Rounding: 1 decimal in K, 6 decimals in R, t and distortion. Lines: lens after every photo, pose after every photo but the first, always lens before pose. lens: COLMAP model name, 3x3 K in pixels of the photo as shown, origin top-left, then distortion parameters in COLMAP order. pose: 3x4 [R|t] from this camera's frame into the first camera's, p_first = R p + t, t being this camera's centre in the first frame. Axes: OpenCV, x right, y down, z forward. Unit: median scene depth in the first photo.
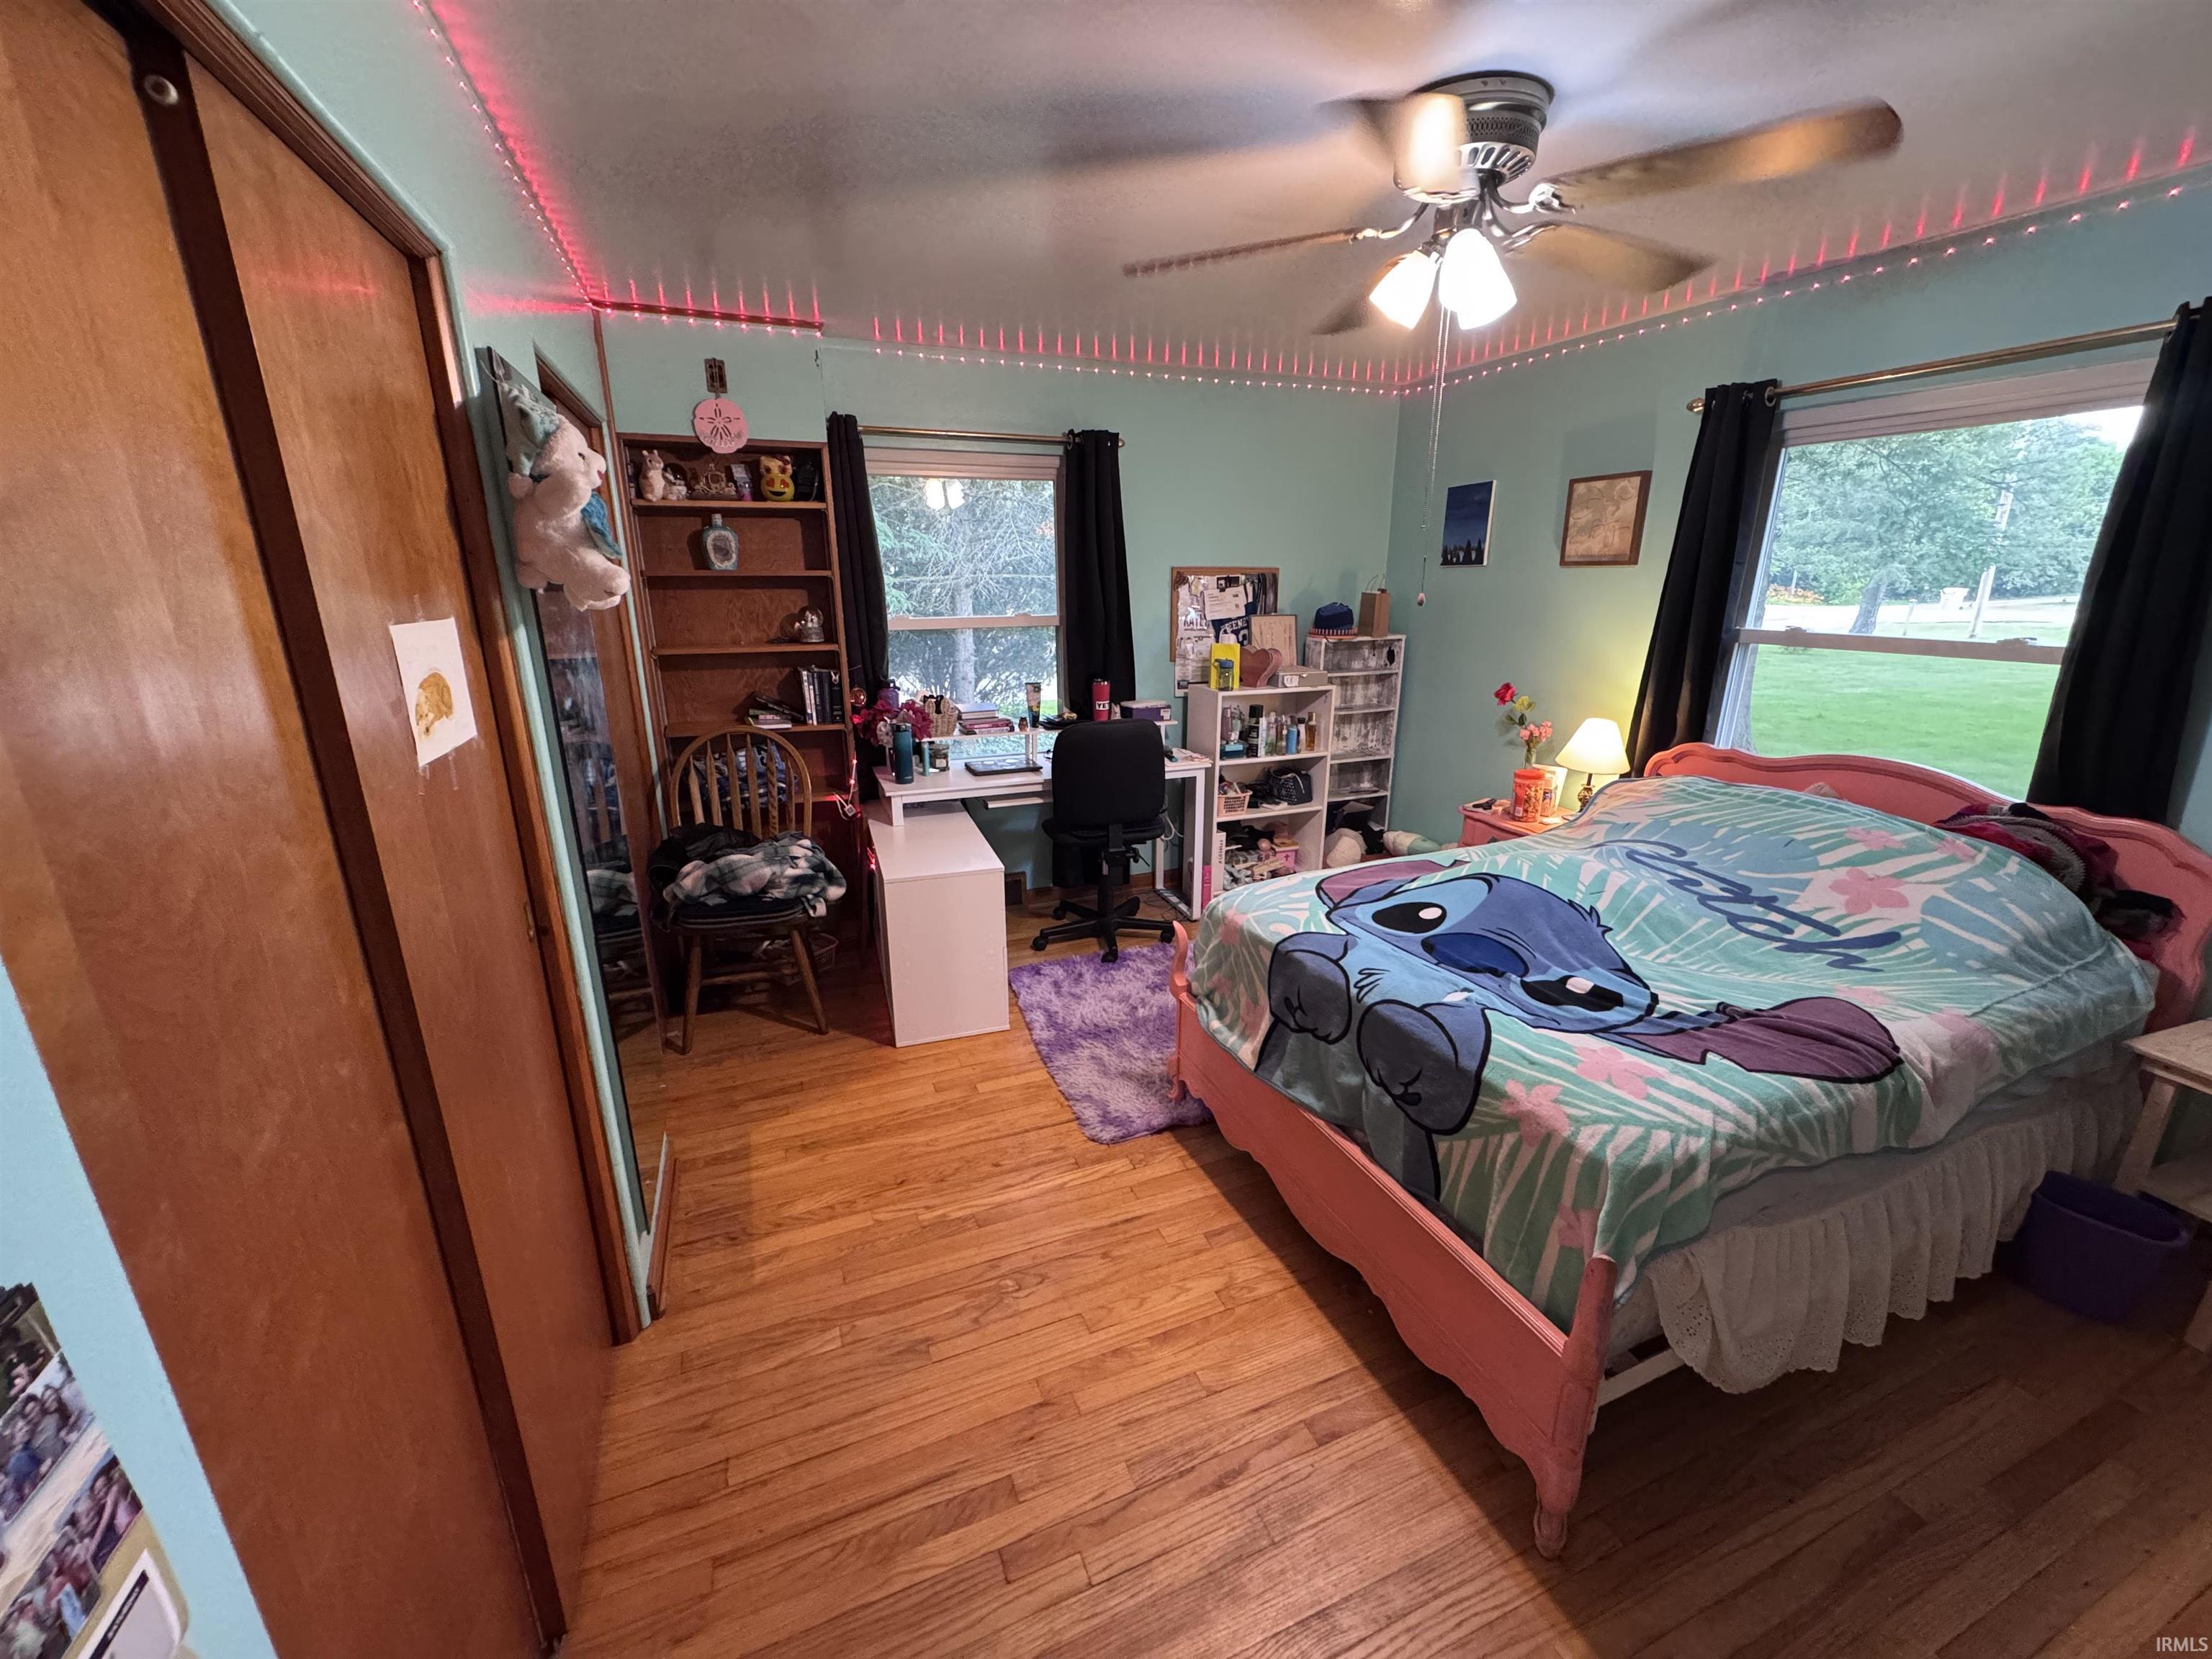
lens RADIAL K [[884.9, 0, 1105.4], [0, 884.9, 828.0], [0, 0, 1]] dist [-0.000745, 0.000920]
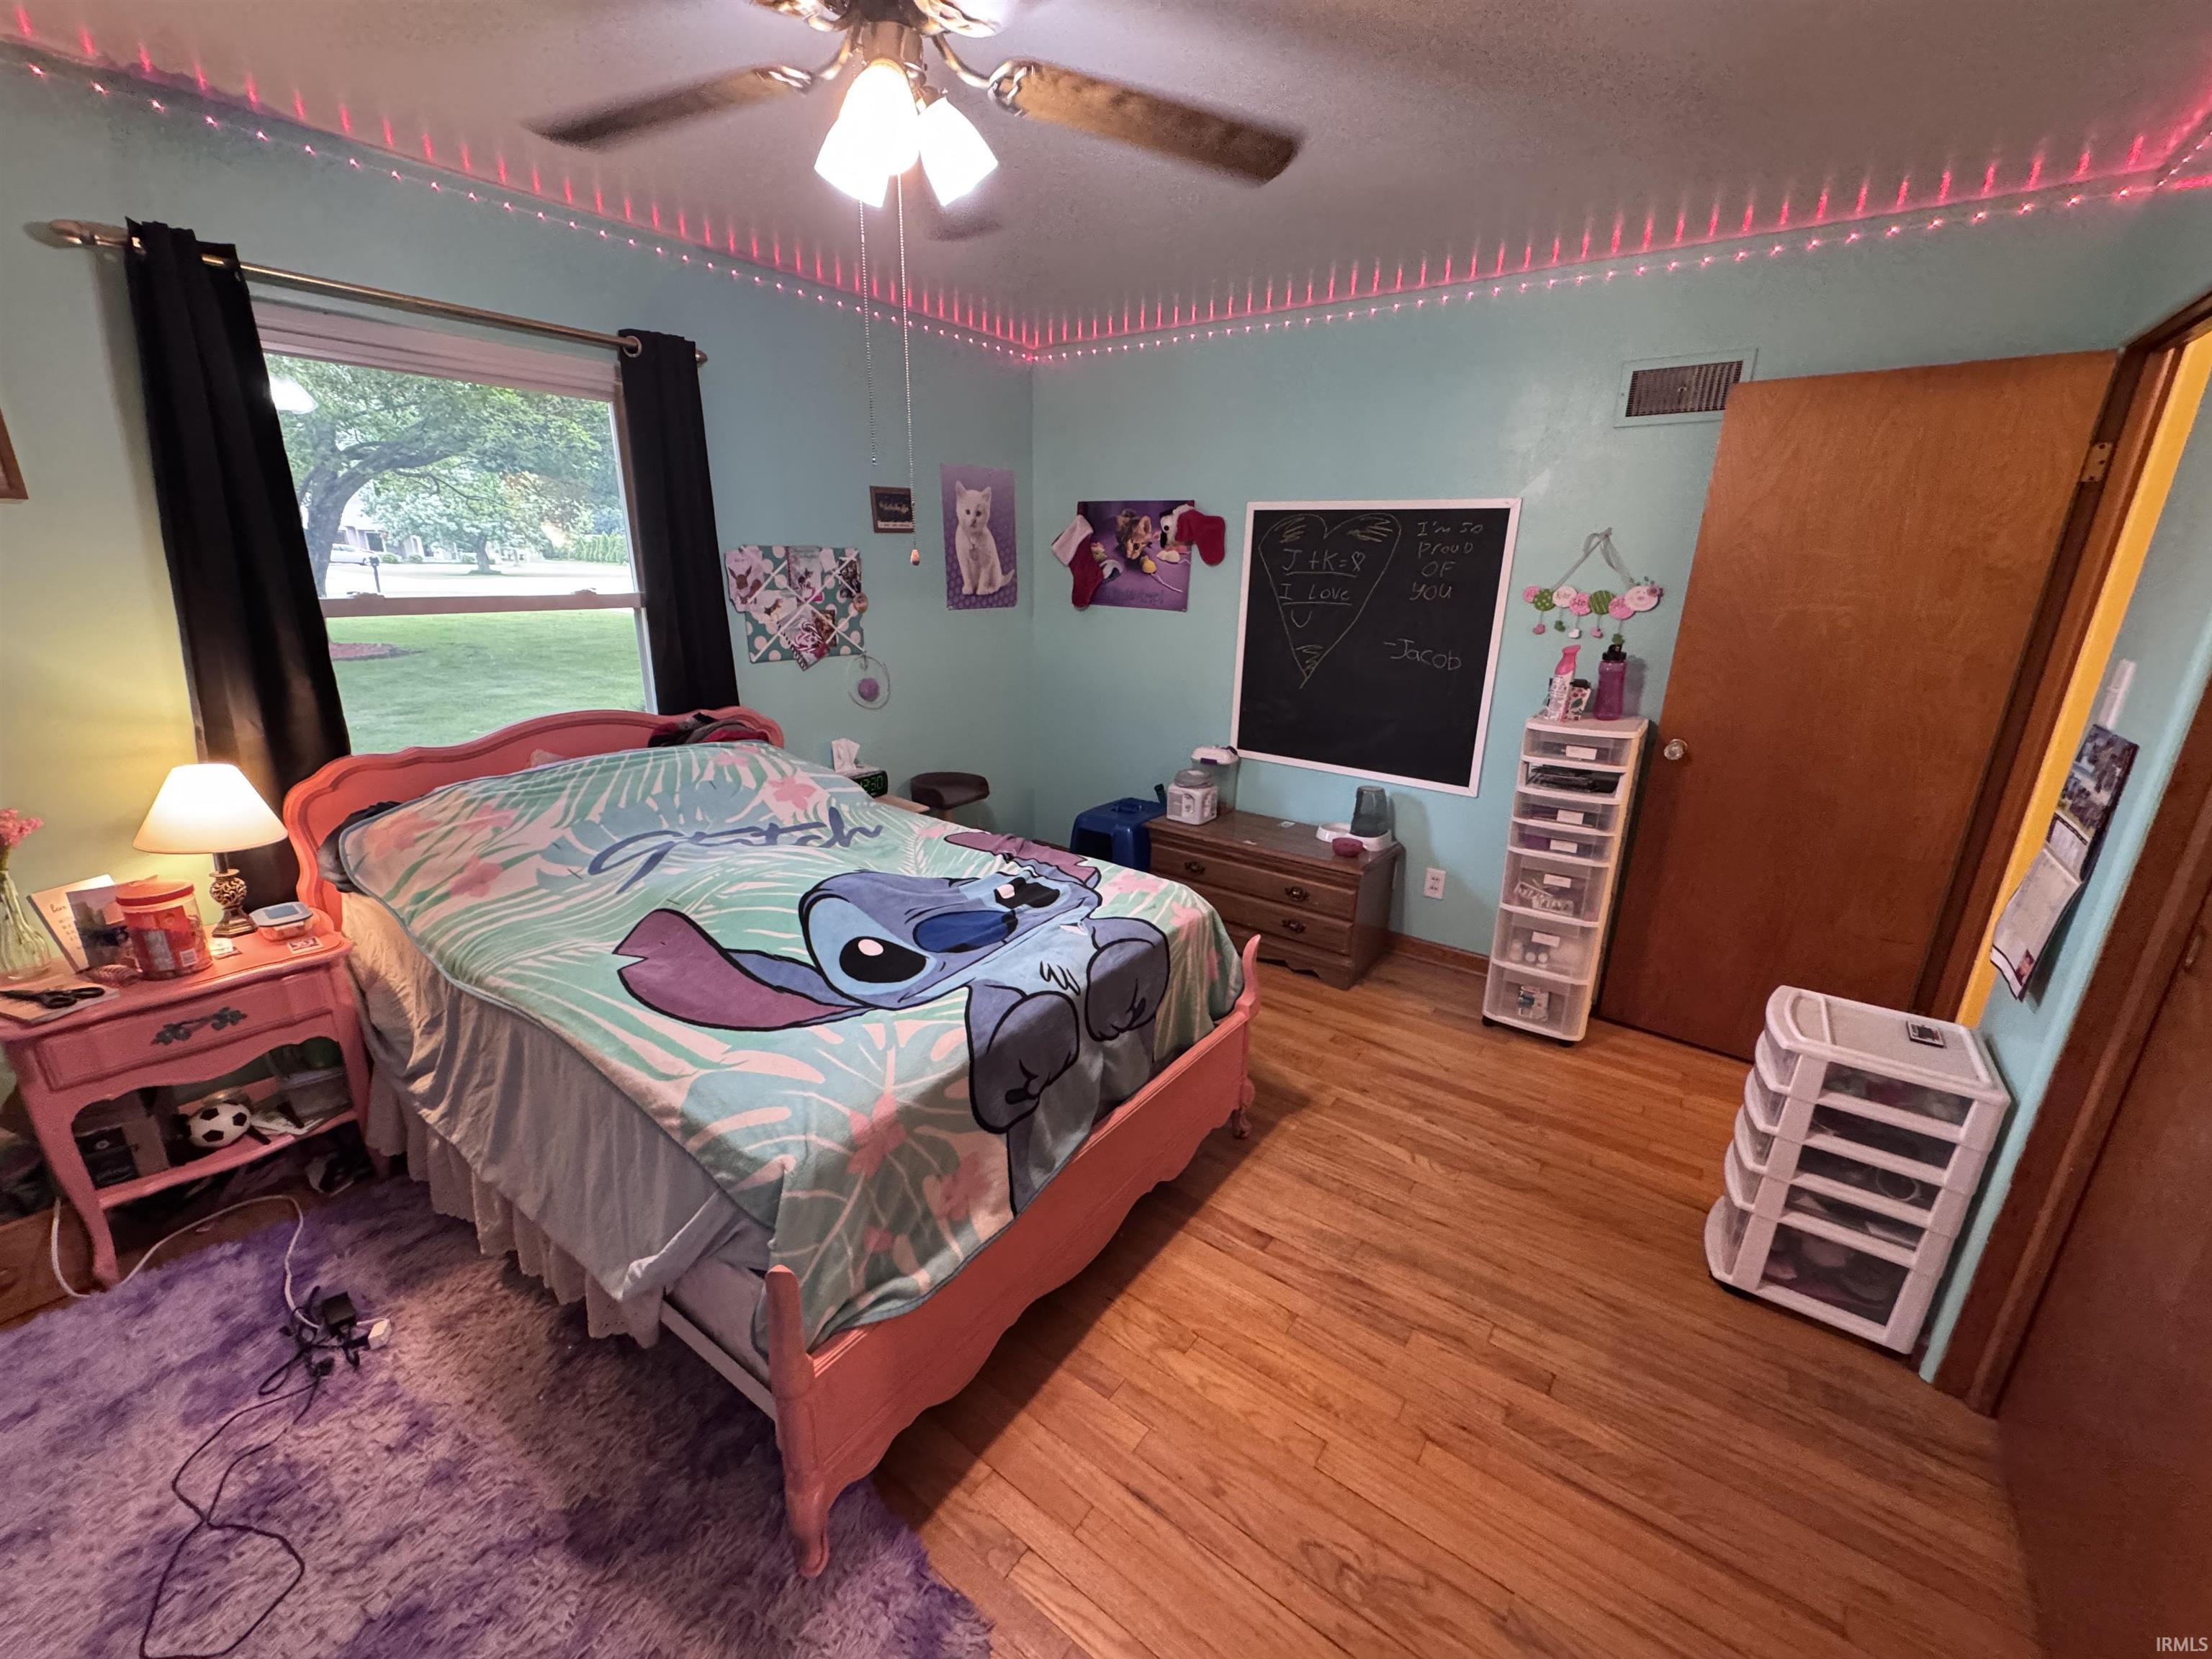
lens RADIAL K [[884.9, 0, 1105.9], [0, 884.9, 837.9], [0, 0, 1]] dist [-0.000745, 0.000920]
pose [[-0.514166, -0.266320, 0.815296, -0.415970], [0.224951, 0.875421, 0.427825, -0.318274], [-0.827666, 0.403375, -0.390203, 1.197607]]
